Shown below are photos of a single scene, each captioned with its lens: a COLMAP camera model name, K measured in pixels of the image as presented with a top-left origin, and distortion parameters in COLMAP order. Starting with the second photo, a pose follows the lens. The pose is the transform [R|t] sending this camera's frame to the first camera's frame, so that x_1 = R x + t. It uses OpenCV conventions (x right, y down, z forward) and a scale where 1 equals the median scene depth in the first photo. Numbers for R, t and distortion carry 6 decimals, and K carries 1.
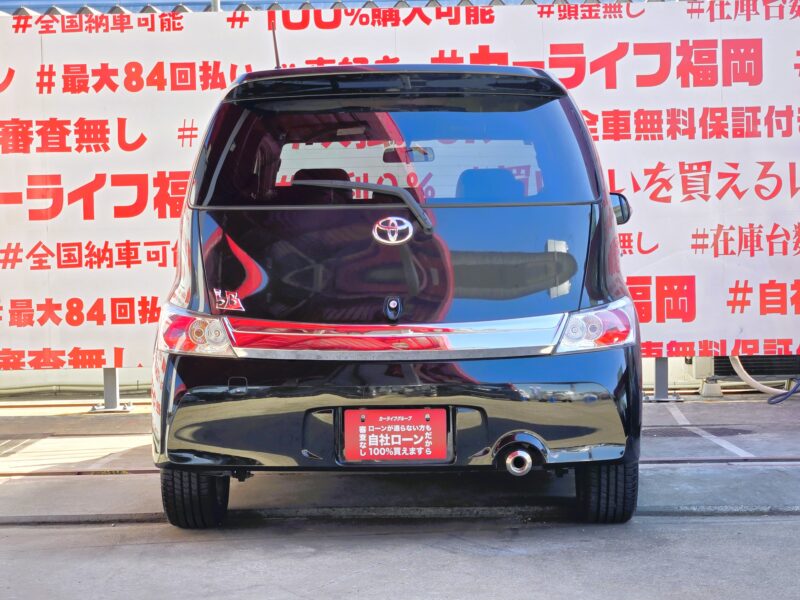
lens RADIAL K [[1830.0, 0, 400.0], [0, 1830.0, 300.0], [0, 0, 1]] dist [-0.316308, 4.035426]
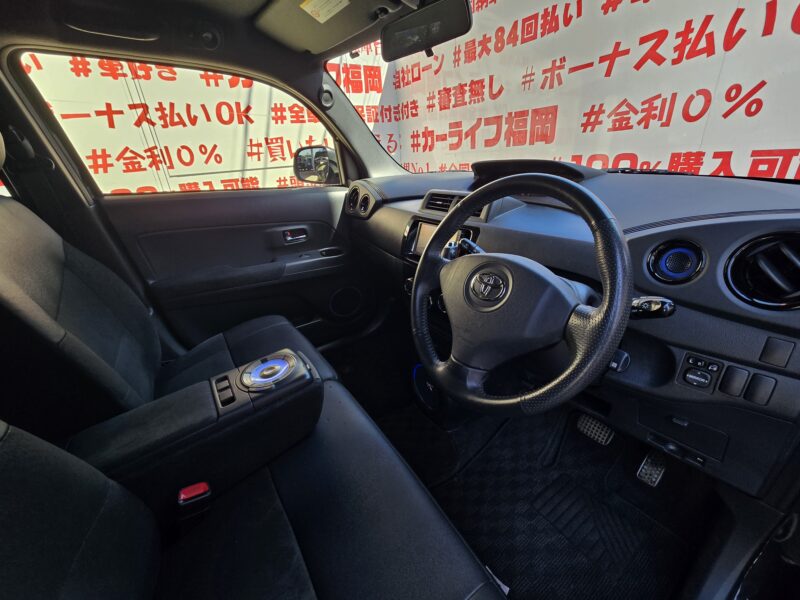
lens RADIAL K [[326.0, 0, 400.0], [0, 326.0, 293.3], [0, 0, 1]] dist [-0.001229, 0.000120]
pose [[0.577301, 0.308178, -0.756141, 0.064759], [0.022876, 0.919573, 0.392253, -0.041499], [0.816211, -0.243746, 0.523821, 0.756355]]
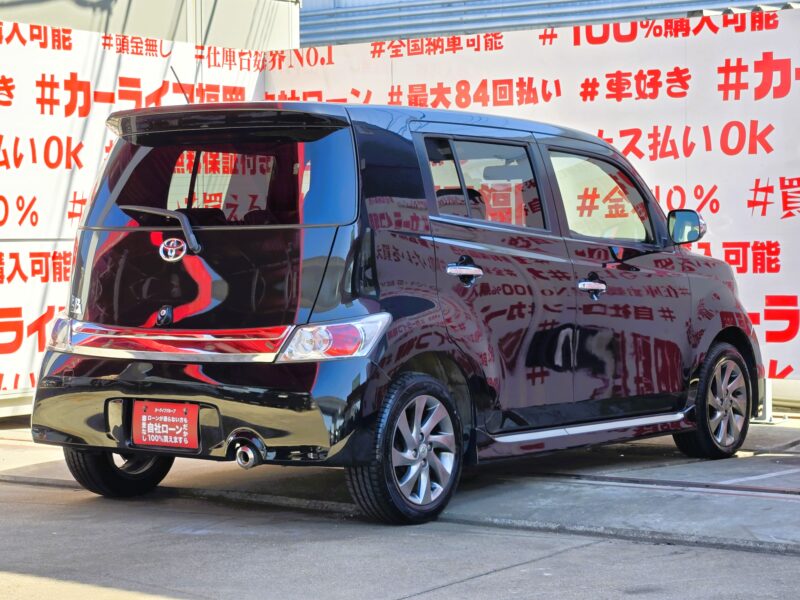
lens RADIAL K [[2011.5, 0, 400.0], [0, 2011.5, 300.0], [0, 0, 1]] dist [-0.416093, 5.661620]
pose [[0.829141, 0.027745, -0.558350, 0.478085], [-0.028680, 0.999564, 0.007081, -0.010723], [0.558303, 0.010142, 0.829575, 0.016714]]
